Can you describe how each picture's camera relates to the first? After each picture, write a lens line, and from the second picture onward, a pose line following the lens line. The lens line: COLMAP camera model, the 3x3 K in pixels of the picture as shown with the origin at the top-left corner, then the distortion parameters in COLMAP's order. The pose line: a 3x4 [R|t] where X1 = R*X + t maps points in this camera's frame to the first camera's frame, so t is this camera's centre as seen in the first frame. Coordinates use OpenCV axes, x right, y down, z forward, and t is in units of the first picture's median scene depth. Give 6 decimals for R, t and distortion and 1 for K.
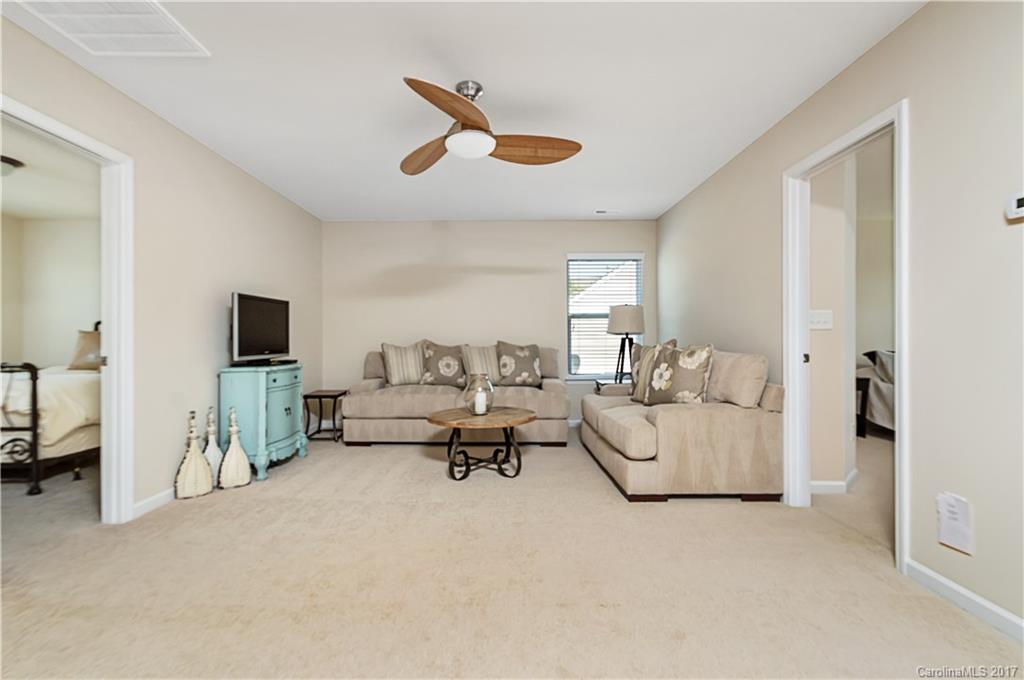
lens RADIAL K [[460.2, 0, 509.7], [0, 460.2, 341.4], [0, 0, 1]] dist [-0.000859, -0.000365]
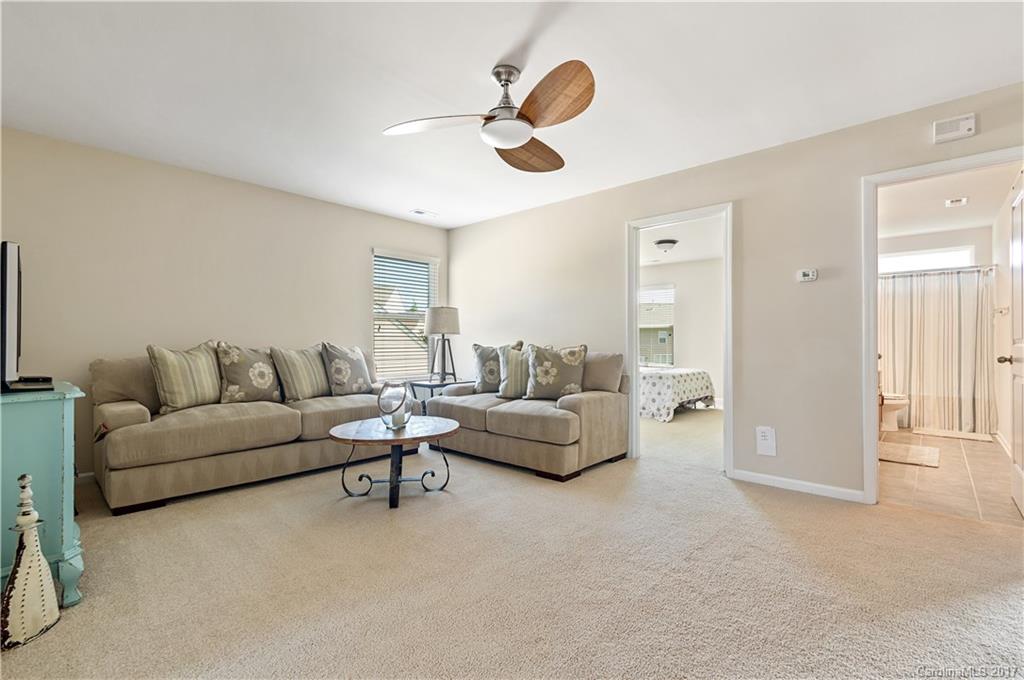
lens RADIAL K [[460.2, 0, 517.2], [0, 460.2, 339.9], [0, 0, 1]] dist [-0.000859, -0.000365]
pose [[0.678244, 0.004491, 0.734823, -0.409503], [-0.000853, 0.999985, -0.005324, -0.000834], [-0.734836, 0.002984, 0.678238, 0.184527]]
